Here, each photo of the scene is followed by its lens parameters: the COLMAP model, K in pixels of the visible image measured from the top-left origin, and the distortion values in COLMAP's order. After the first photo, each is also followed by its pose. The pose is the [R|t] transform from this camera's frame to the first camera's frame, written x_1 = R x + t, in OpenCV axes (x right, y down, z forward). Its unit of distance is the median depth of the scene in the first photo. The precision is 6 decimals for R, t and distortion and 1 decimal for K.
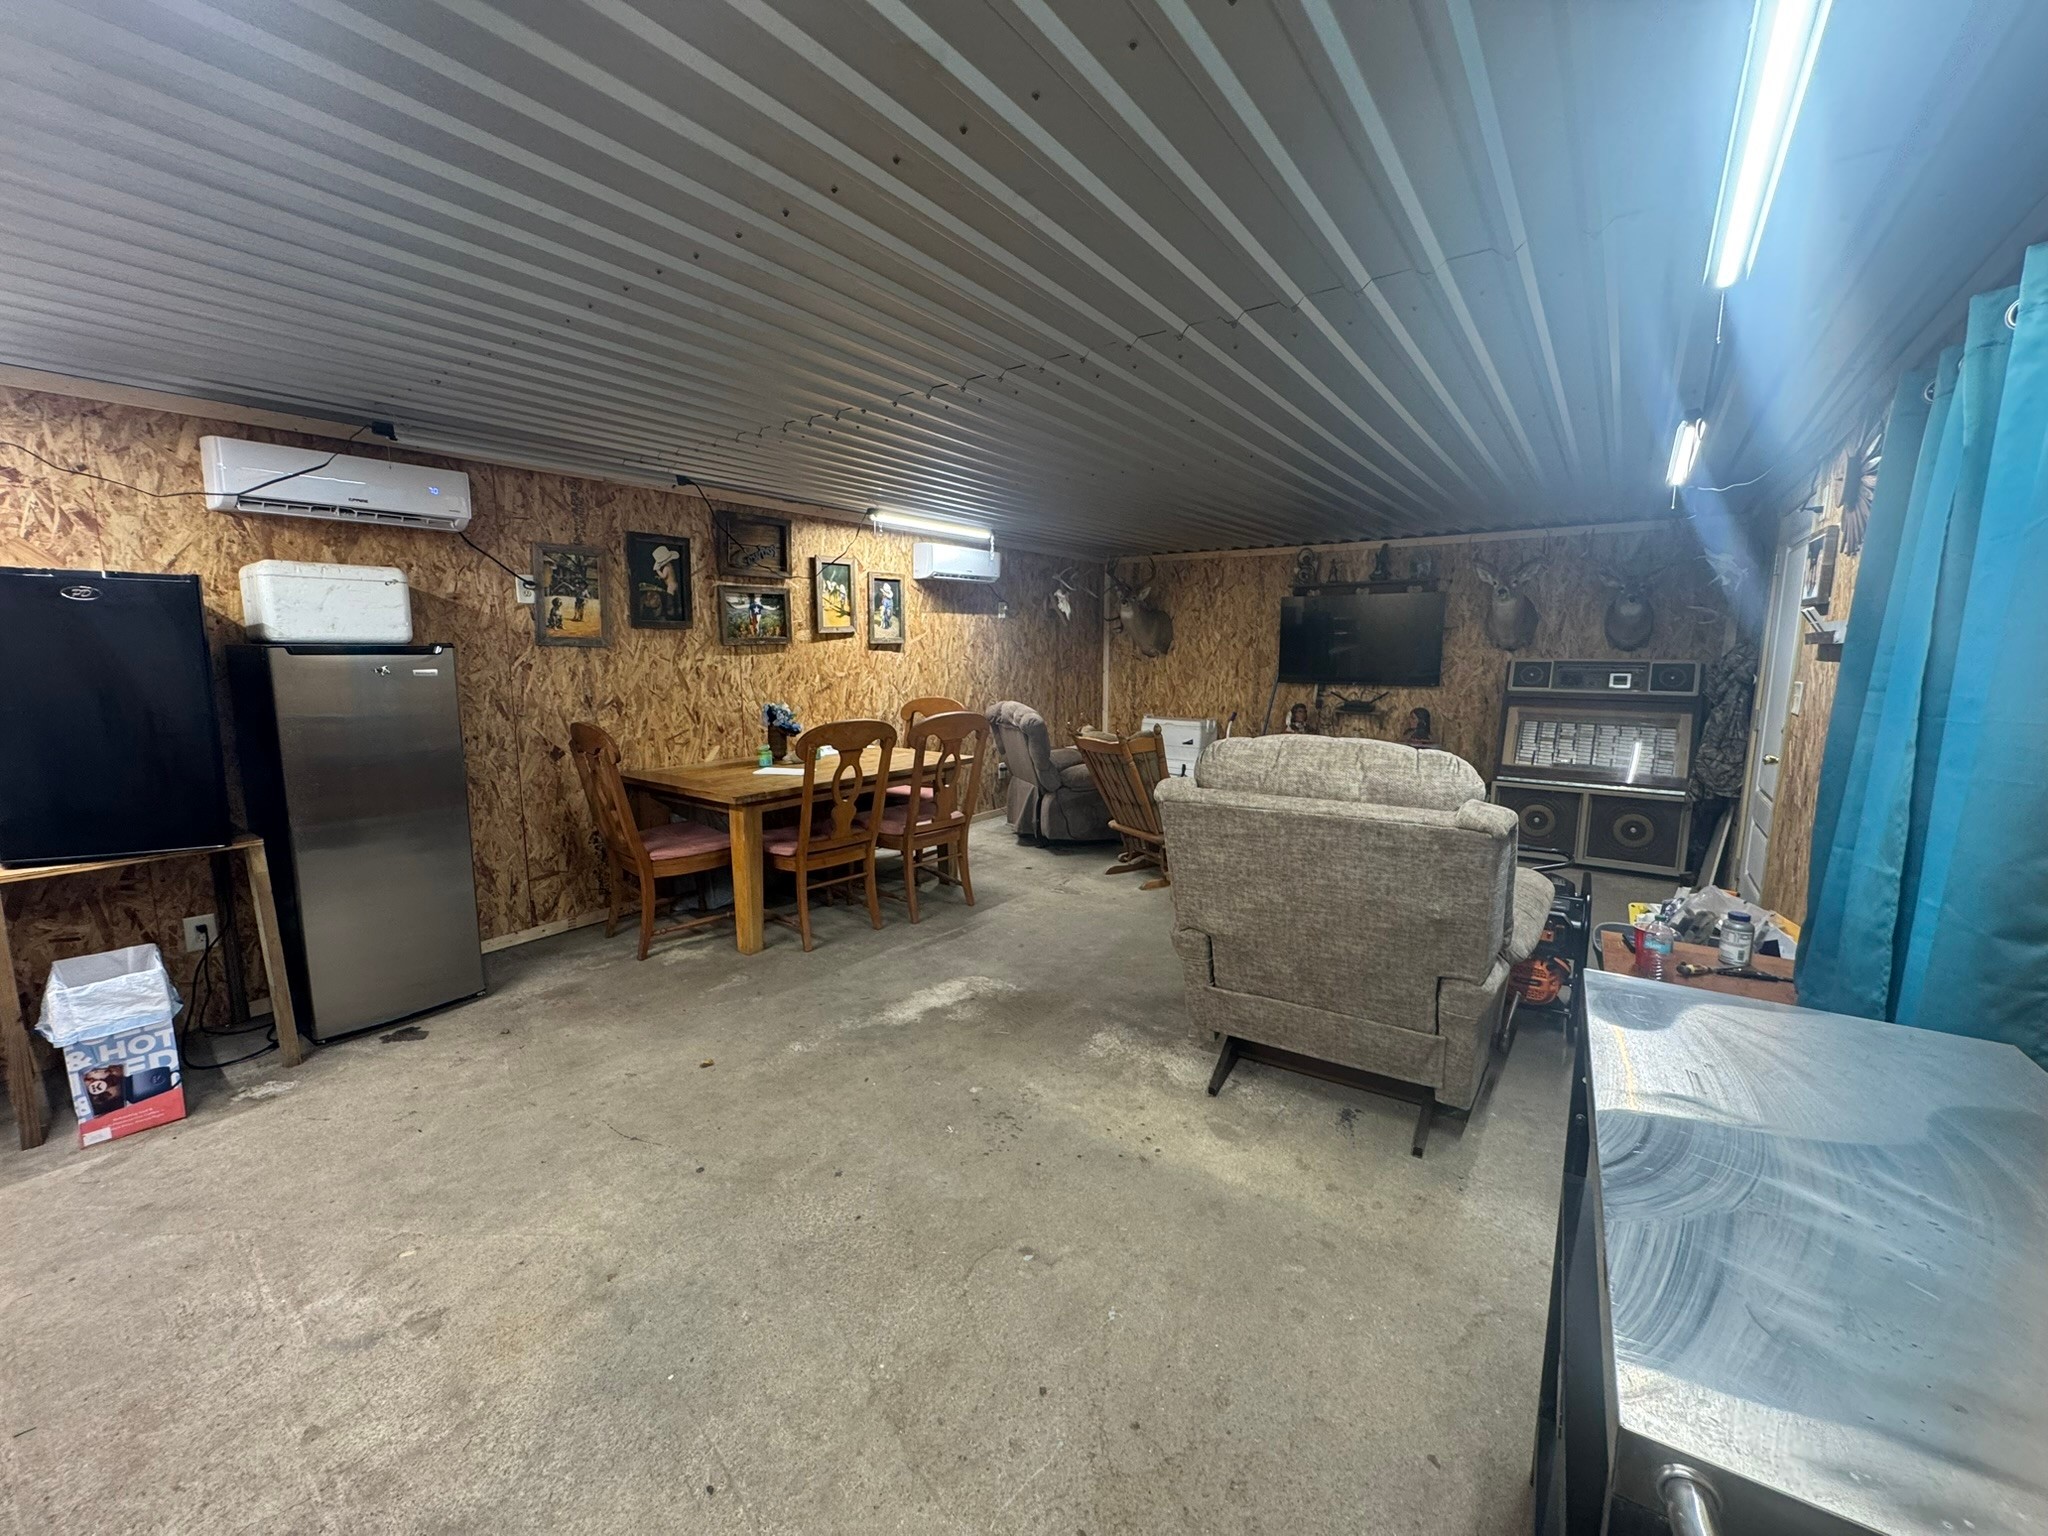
lens RADIAL K [[817.8, 0, 1018.9], [0, 817.8, 761.2], [0, 0, 1]] dist [-0.003023, 0.000625]
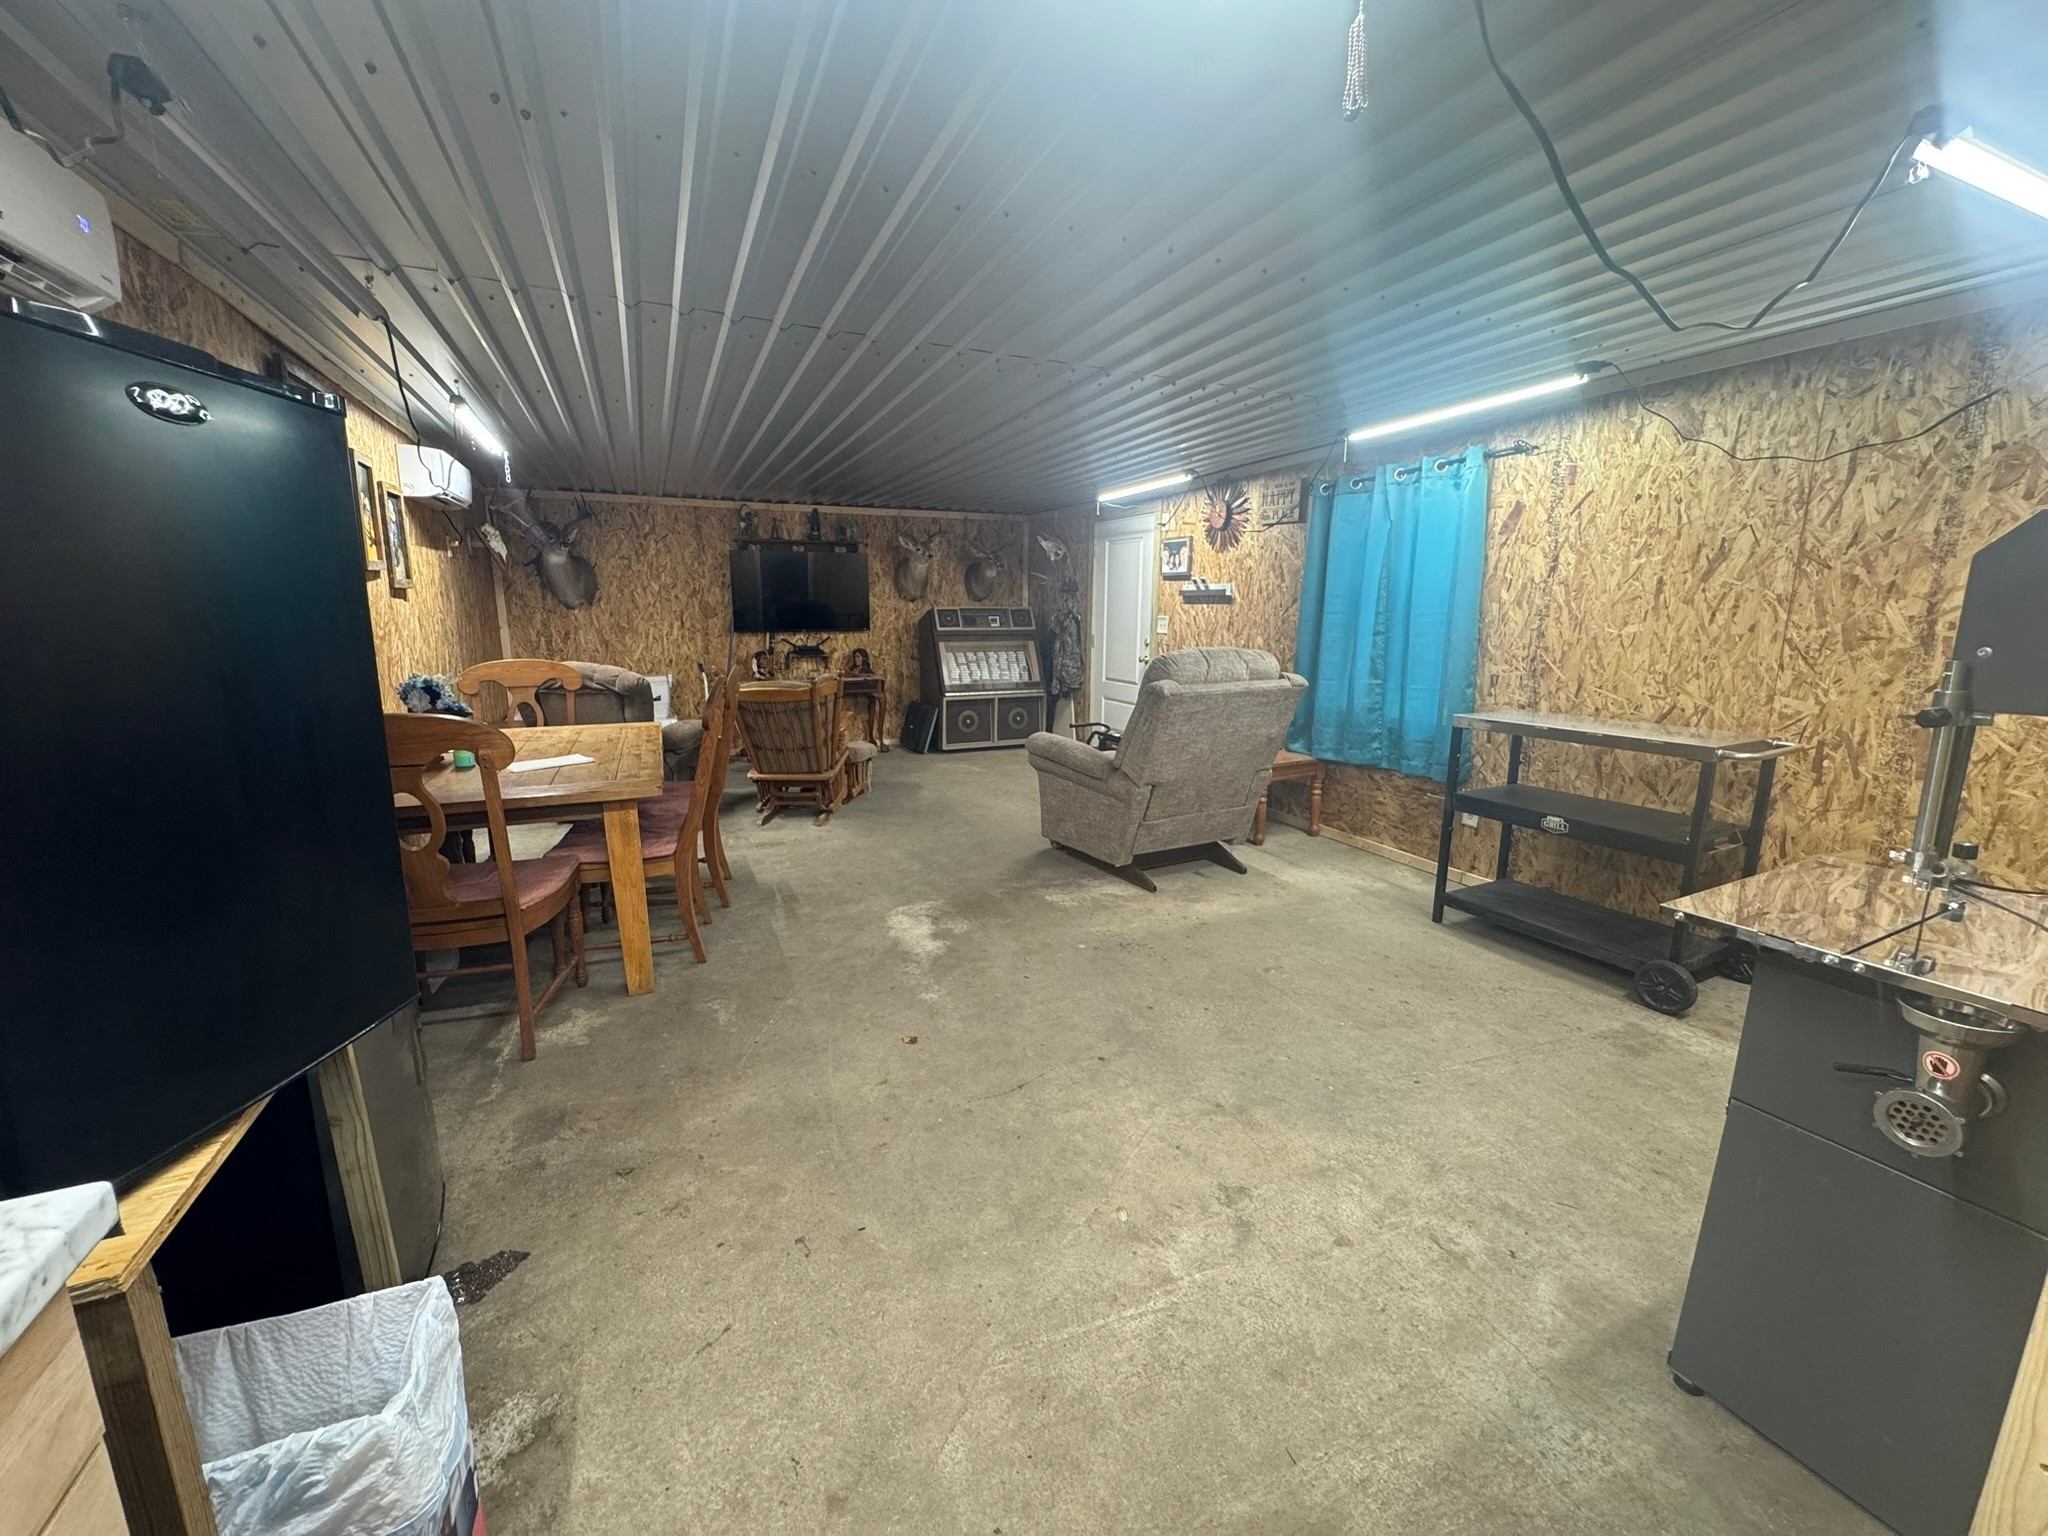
lens RADIAL K [[817.8, 0, 1021.5], [0, 817.8, 760.4], [0, 0, 1]] dist [-0.003023, 0.000625]
pose [[0.488732, -0.162884, 0.857094, -0.622565], [0.118710, 0.985696, 0.119633, -0.023335], [-0.864320, 0.043277, 0.501077, 0.239542]]
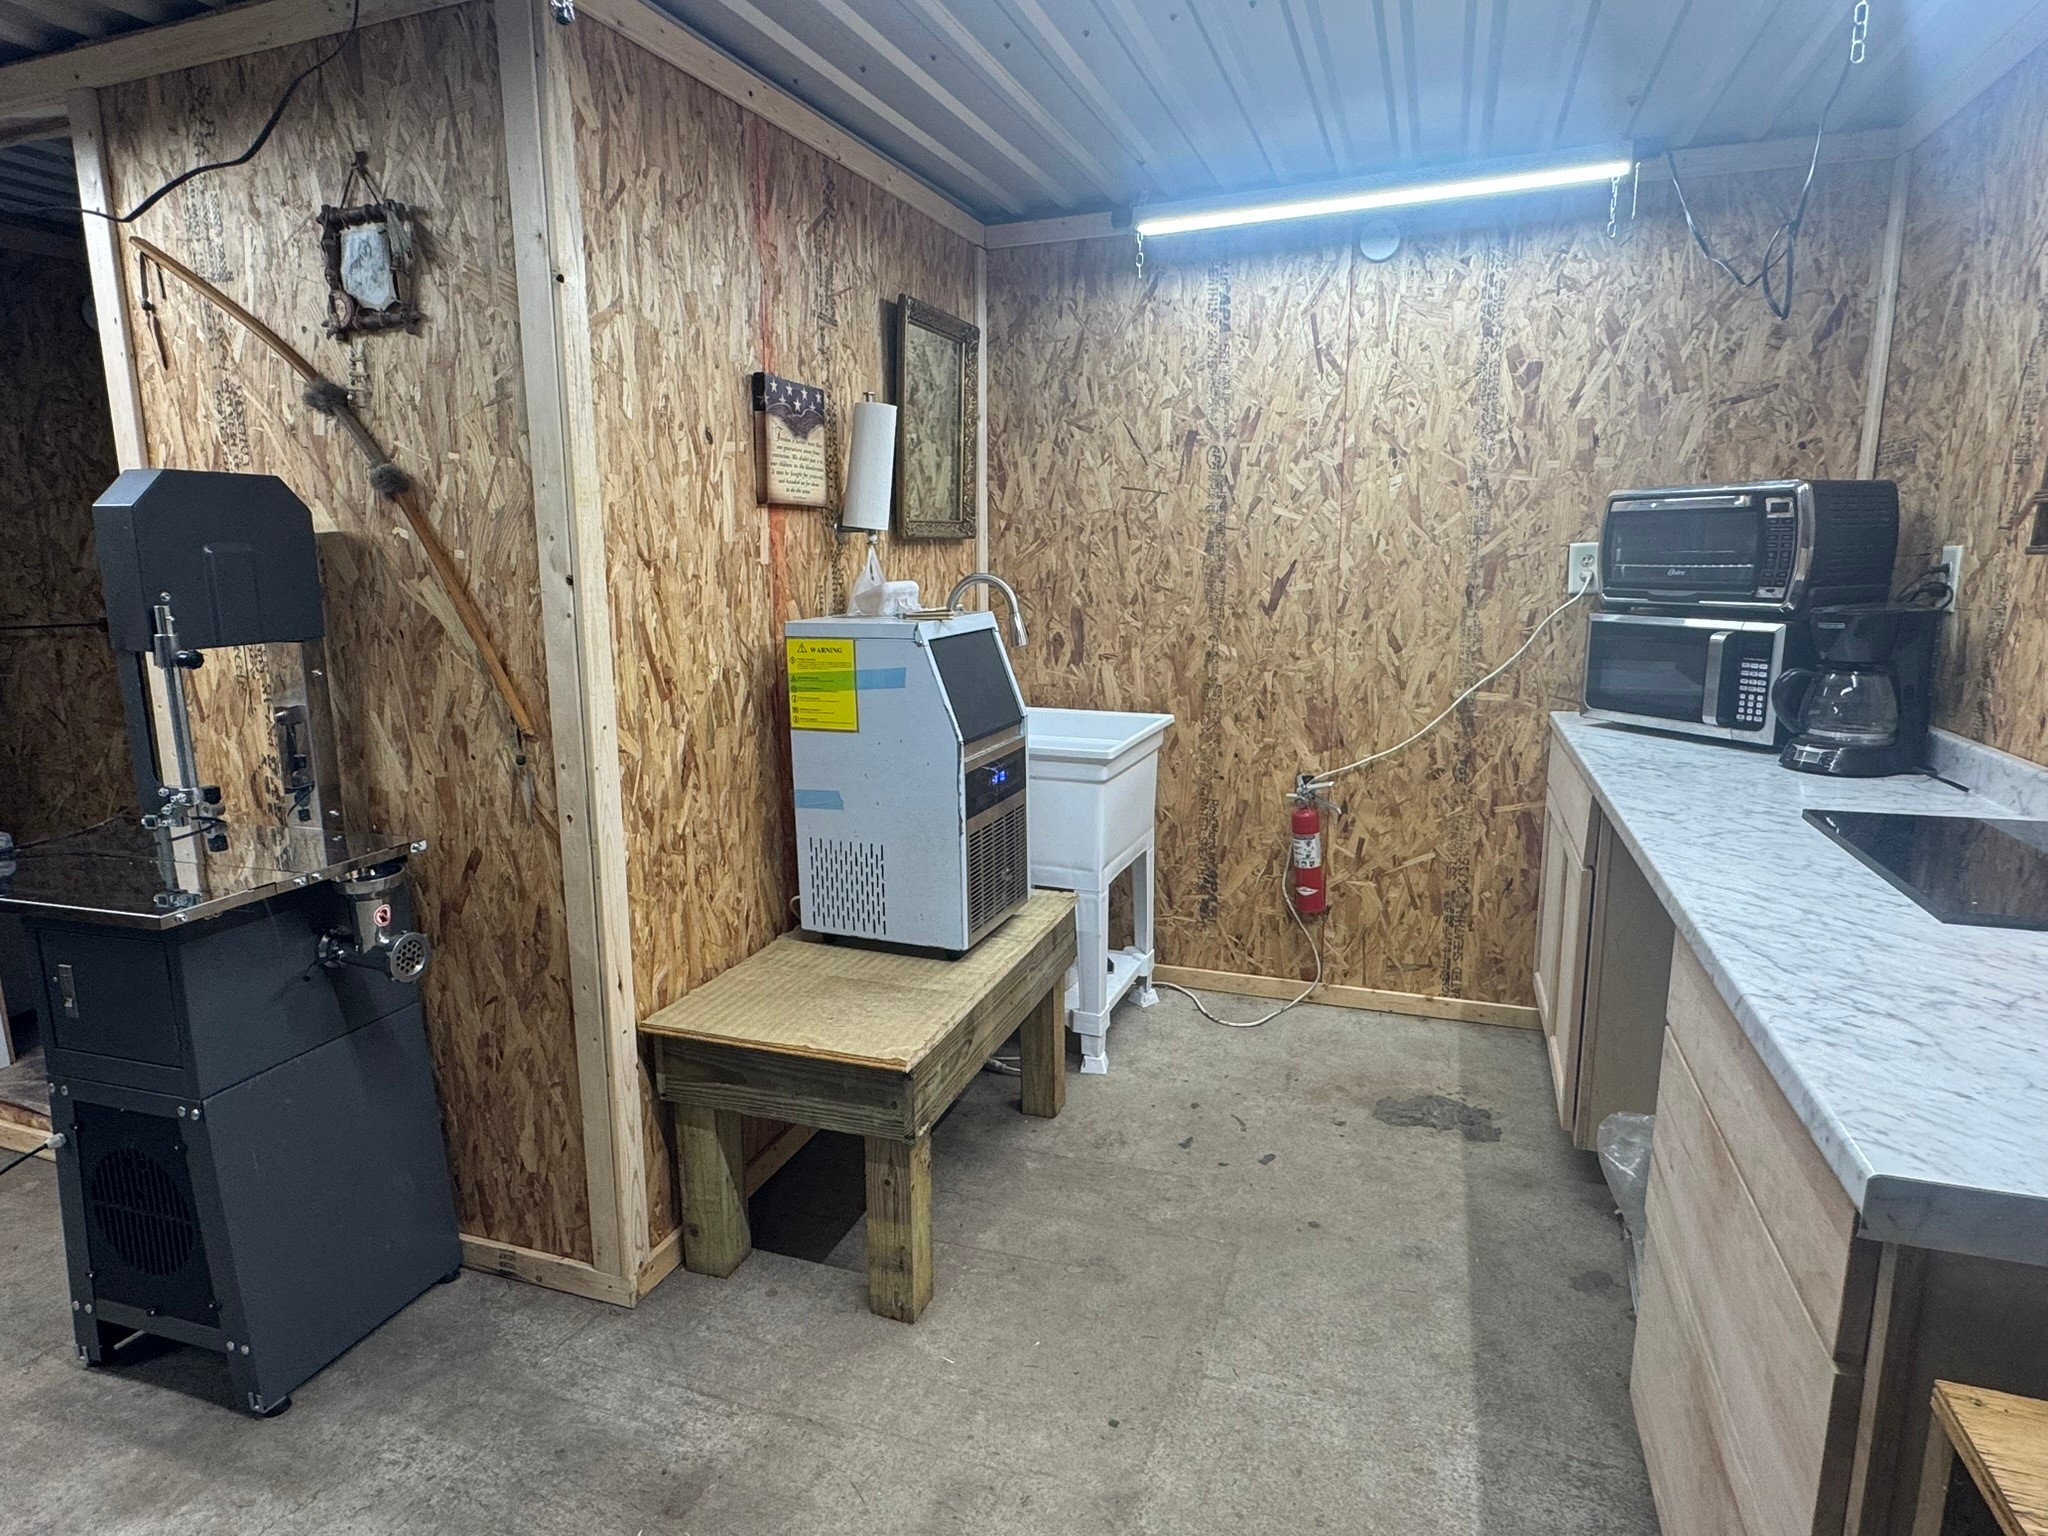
lens RADIAL K [[1151.0, 0, 1017.2], [0, 1151.0, 765.2], [0, 0, 1]] dist [-0.004925, 0.002352]
pose [[-0.958685, 0.058626, -0.278363, -0.423940], [-0.031367, 0.950781, 0.308271, -0.063395], [0.282735, 0.304266, -0.909661, 0.546029]]
